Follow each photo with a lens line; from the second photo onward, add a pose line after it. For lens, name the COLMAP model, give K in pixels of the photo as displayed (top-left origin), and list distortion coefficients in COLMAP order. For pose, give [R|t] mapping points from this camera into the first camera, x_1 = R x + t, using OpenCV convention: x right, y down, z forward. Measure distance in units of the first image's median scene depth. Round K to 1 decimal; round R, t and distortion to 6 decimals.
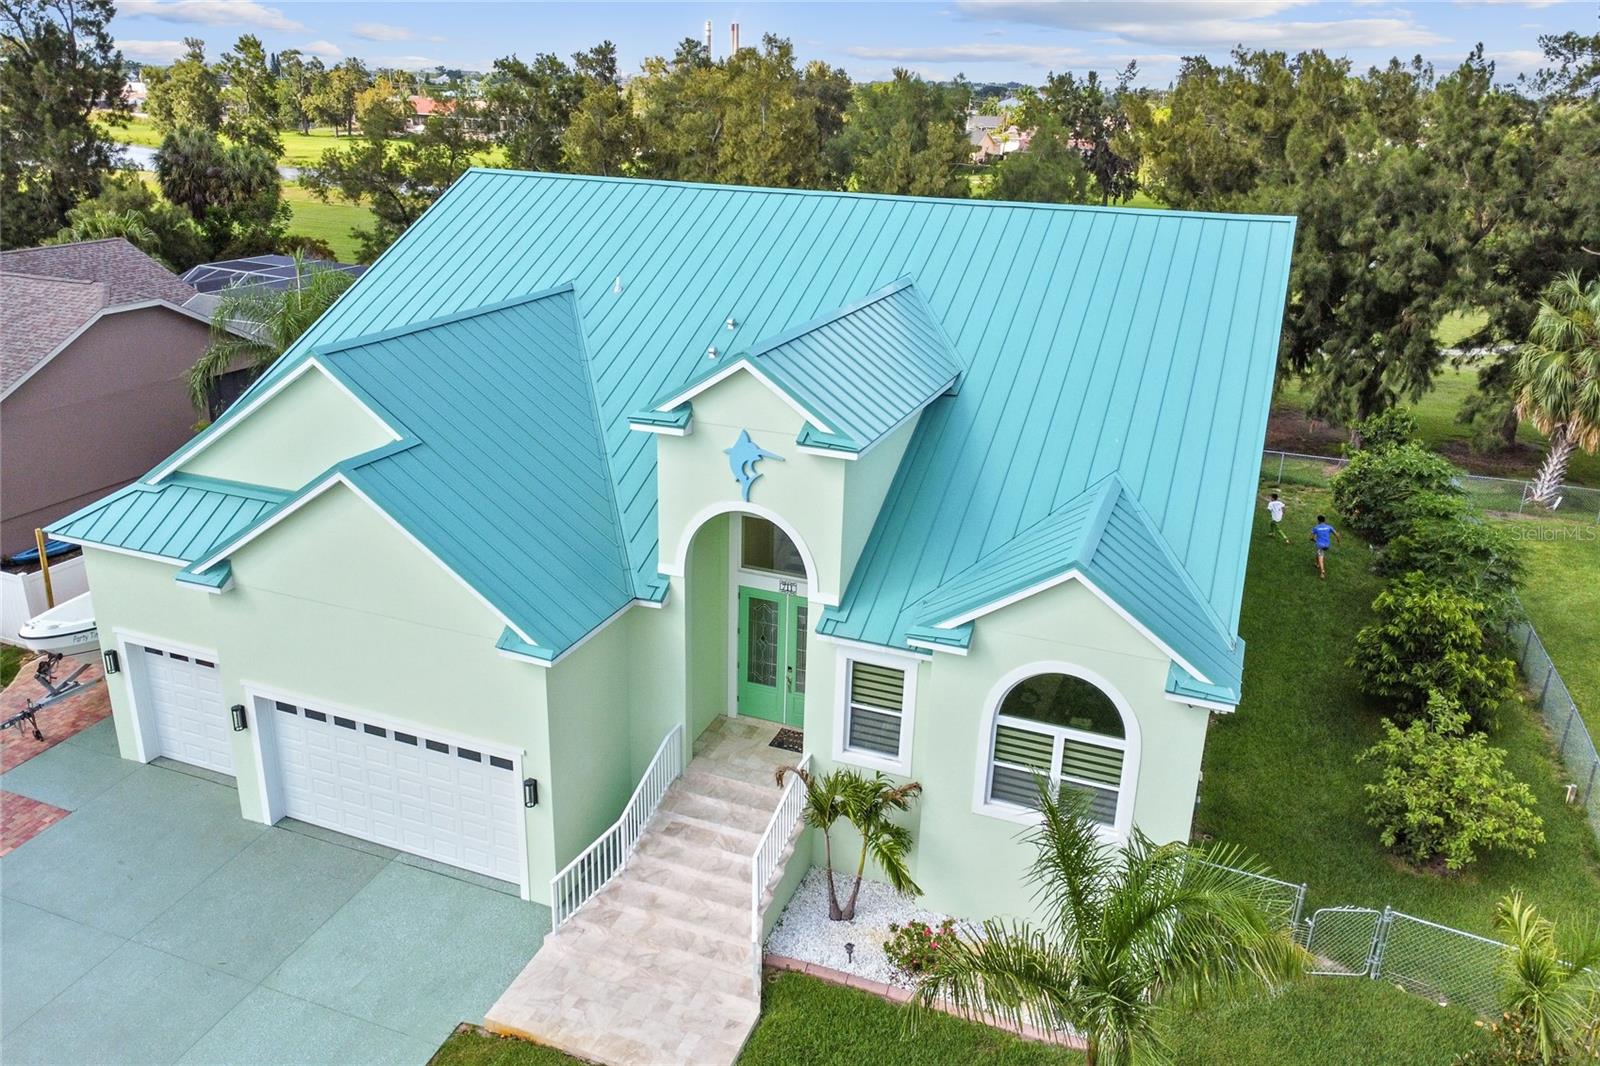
lens RADIAL K [[1197.9, 0, 800.0], [0, 1197.9, 533.0], [0, 0, 1]] dist [0.004131, -0.006582]
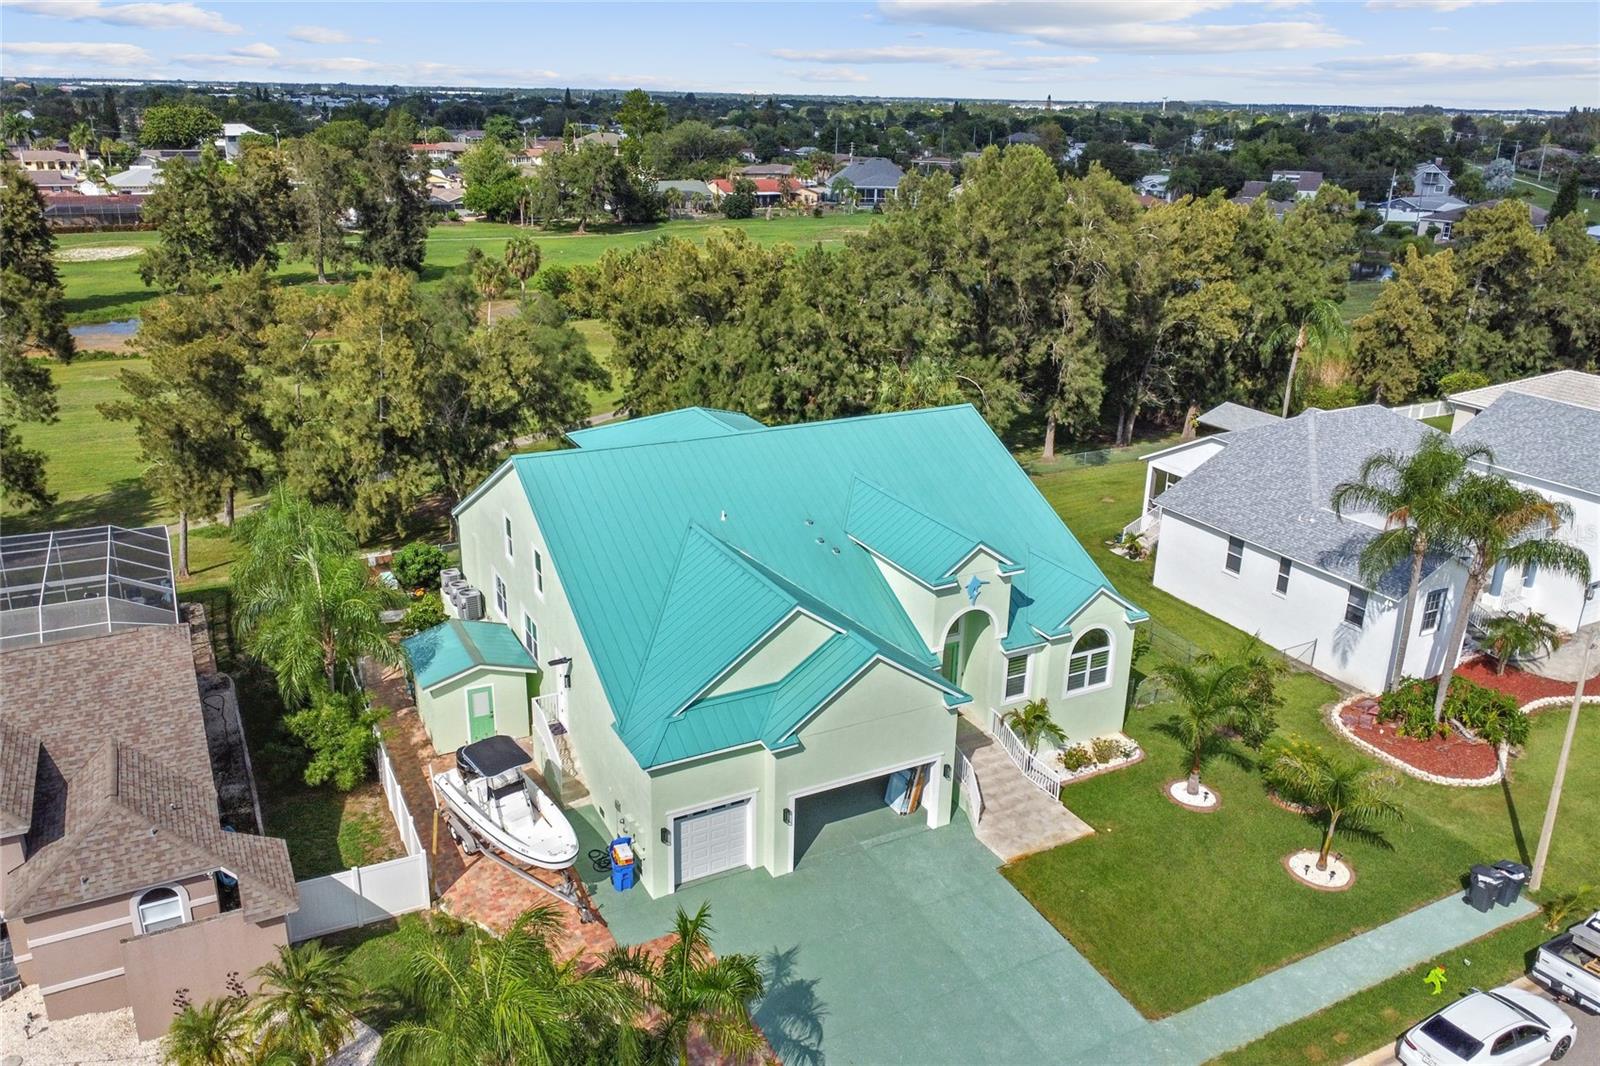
lens RADIAL K [[1197.9, 0, 800.0], [0, 1197.9, 533.0], [0, 0, 1]] dist [0.004131, -0.006582]
pose [[0.654083, -0.268887, 0.707019, -1.554081], [0.260592, 0.957570, 0.123094, -0.445086], [-0.710118, 0.103730, 0.696400, -0.276243]]
